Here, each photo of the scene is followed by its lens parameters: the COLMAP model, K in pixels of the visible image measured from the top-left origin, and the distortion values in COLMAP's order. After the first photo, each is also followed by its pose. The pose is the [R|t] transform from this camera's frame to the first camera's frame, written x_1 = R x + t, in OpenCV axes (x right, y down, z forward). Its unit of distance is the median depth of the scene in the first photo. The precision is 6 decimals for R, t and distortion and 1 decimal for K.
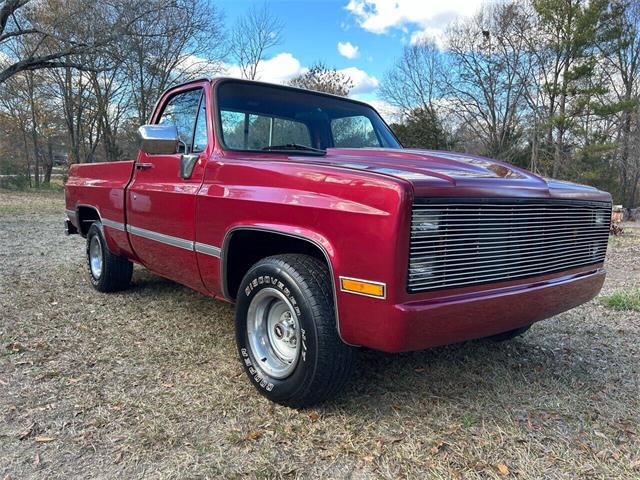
lens RADIAL K [[471.3, 0, 317.7], [0, 471.3, 232.8], [0, 0, 1]] dist [0.060574, -0.063084]
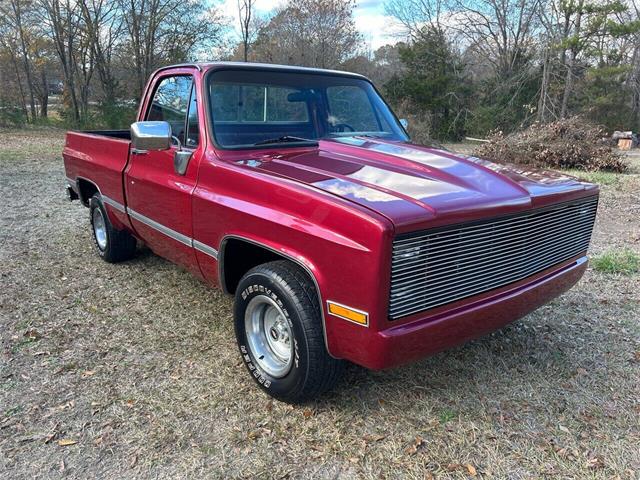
lens RADIAL K [[471.3, 0, 317.7], [0, 471.3, 232.8], [0, 0, 1]] dist [0.060574, -0.063084]
pose [[0.999833, -0.015383, -0.009819, 0.029290], [0.016657, 0.989065, 0.146534, -0.165928], [0.007458, -0.146673, 0.989157, -0.029917]]
